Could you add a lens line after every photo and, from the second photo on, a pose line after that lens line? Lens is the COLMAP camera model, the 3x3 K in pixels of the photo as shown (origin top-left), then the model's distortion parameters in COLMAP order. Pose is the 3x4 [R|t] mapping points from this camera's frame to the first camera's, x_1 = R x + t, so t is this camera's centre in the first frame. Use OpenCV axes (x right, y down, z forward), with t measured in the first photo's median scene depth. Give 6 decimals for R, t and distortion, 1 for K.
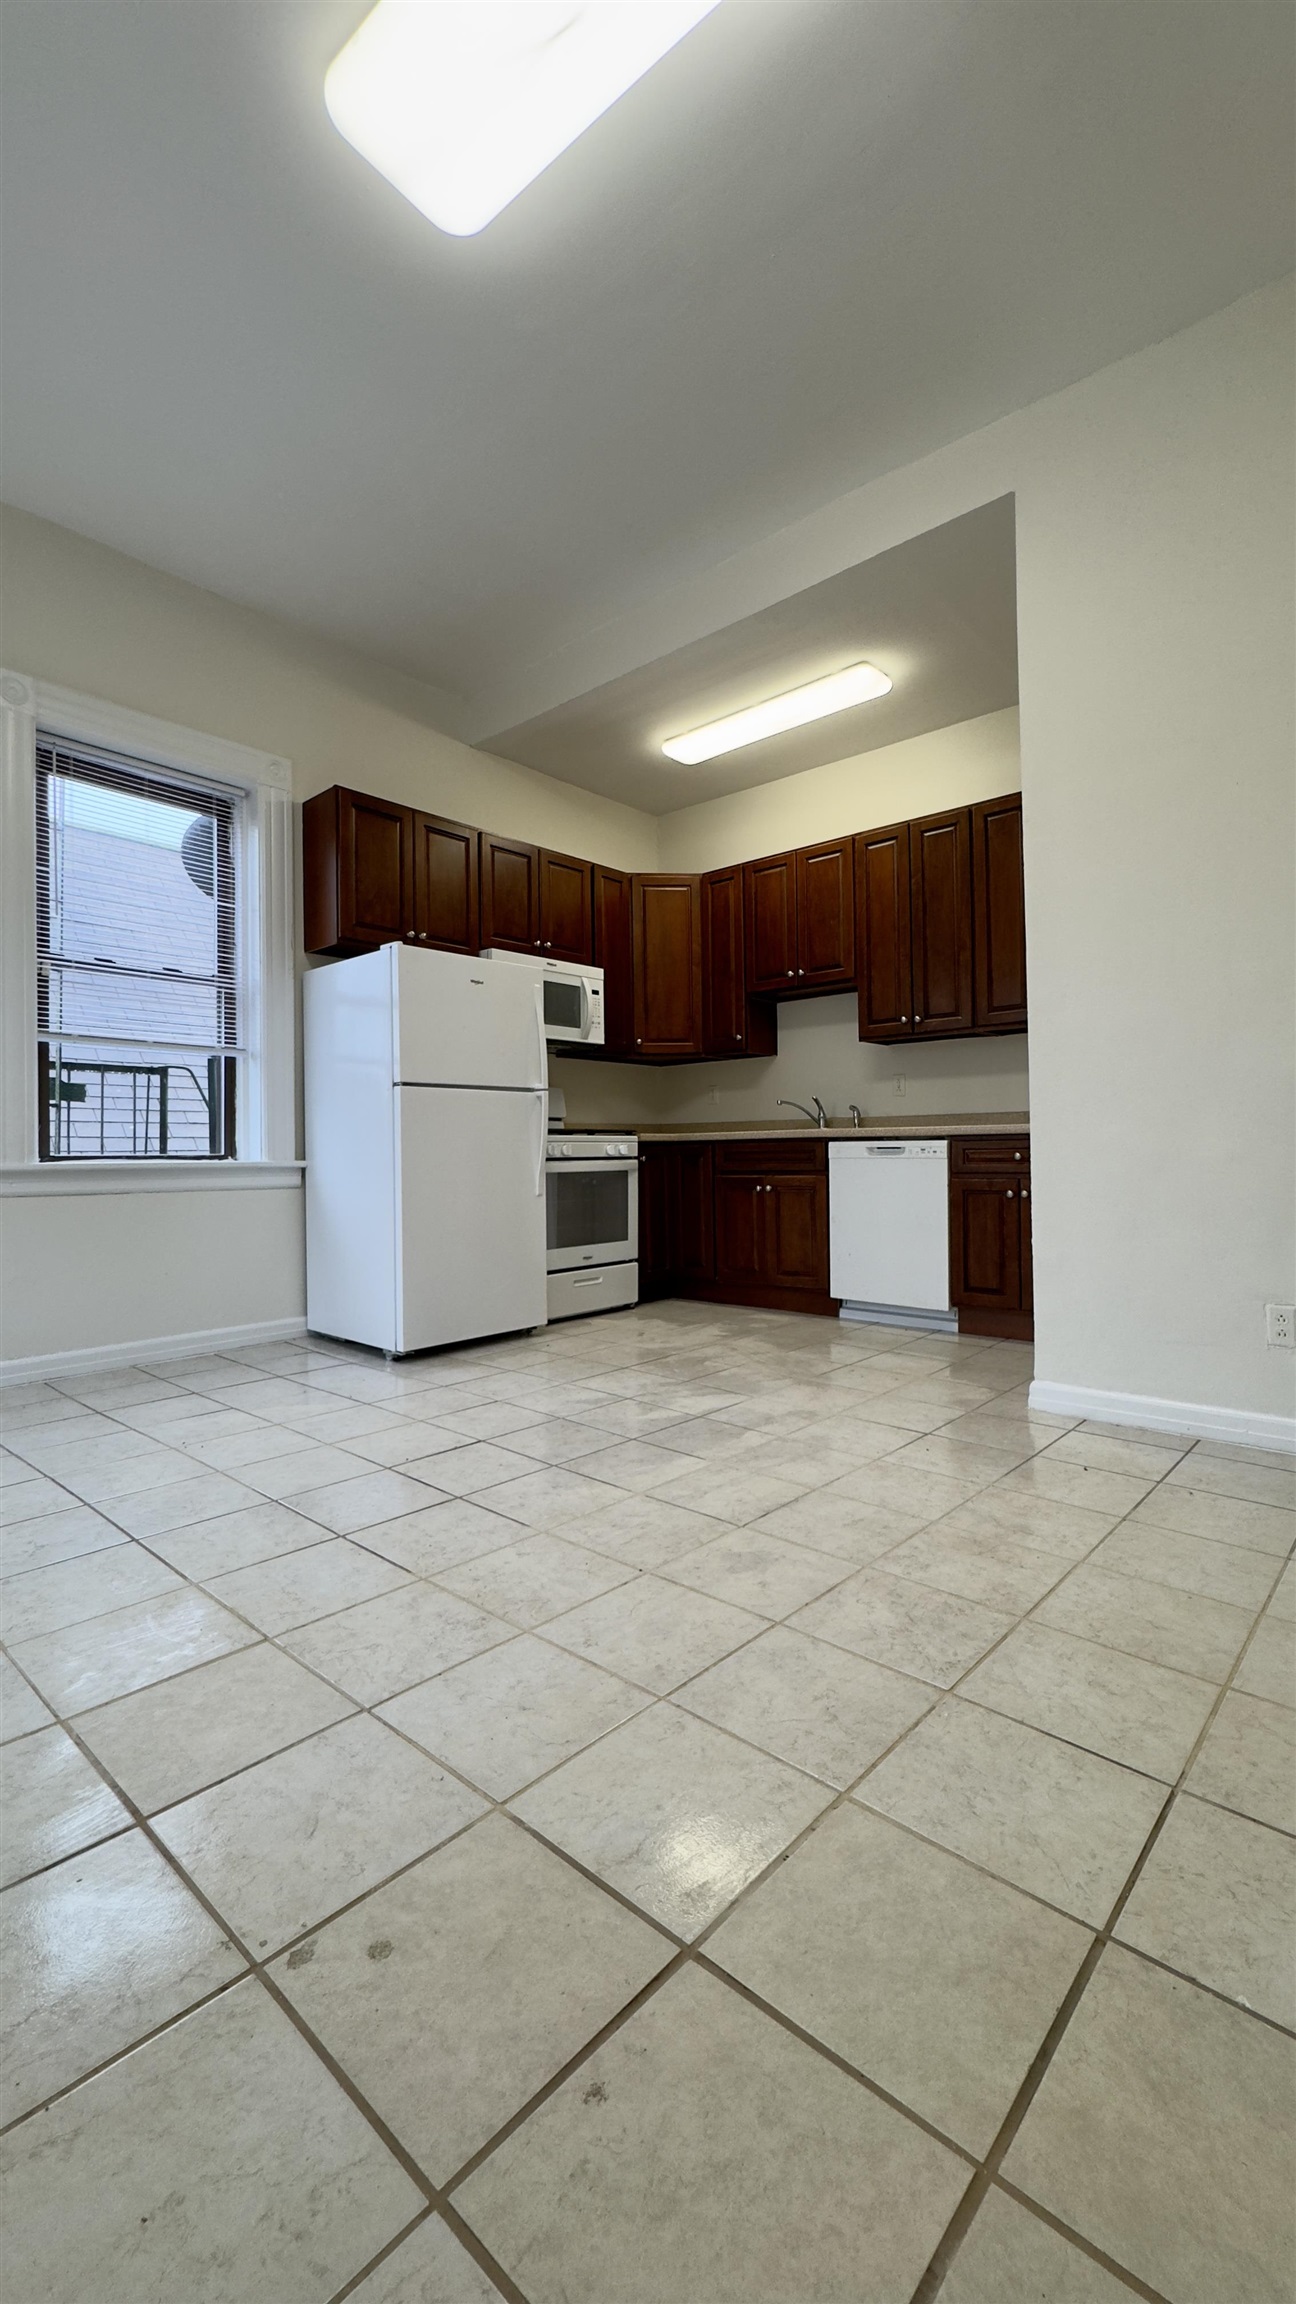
lens RADIAL K [[921.3, 0, 649.9], [0, 921.3, 1149.8], [0, 0, 1]] dist [-0.004948, 0.001012]
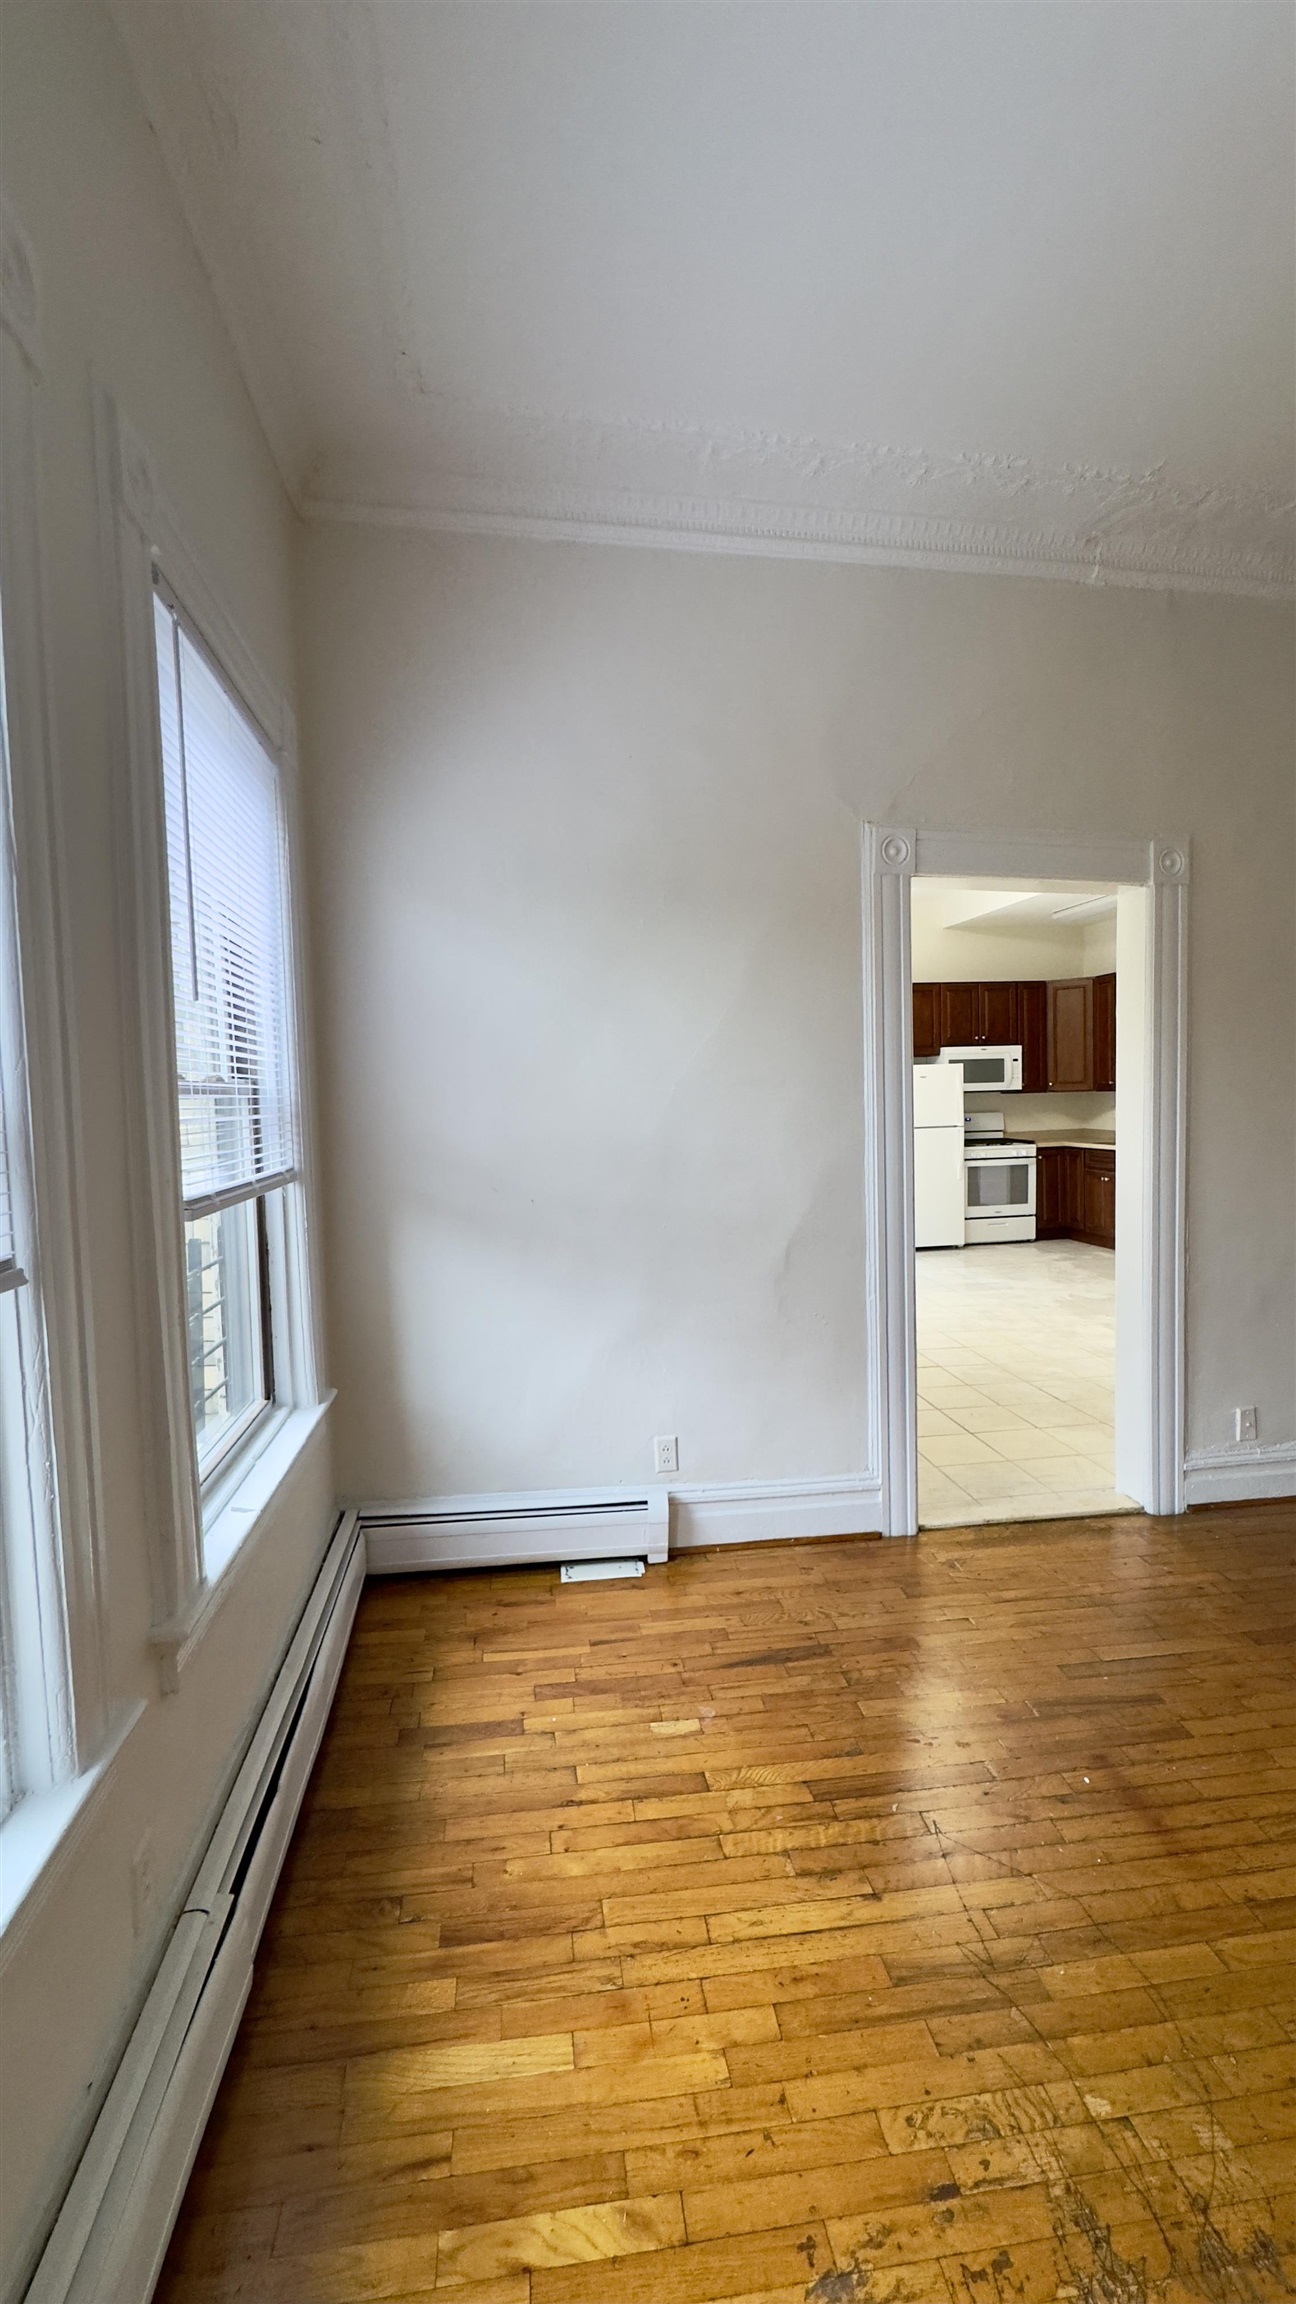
lens RADIAL K [[921.3, 0, 649.9], [0, 921.3, 1149.8], [0, 0, 1]] dist [-0.004948, 0.001012]
pose [[0.769759, 0.029350, -0.637659, 0.627448], [0.020524, 0.997288, 0.070679, -0.167711], [0.638004, -0.067494, 0.767069, -0.939623]]
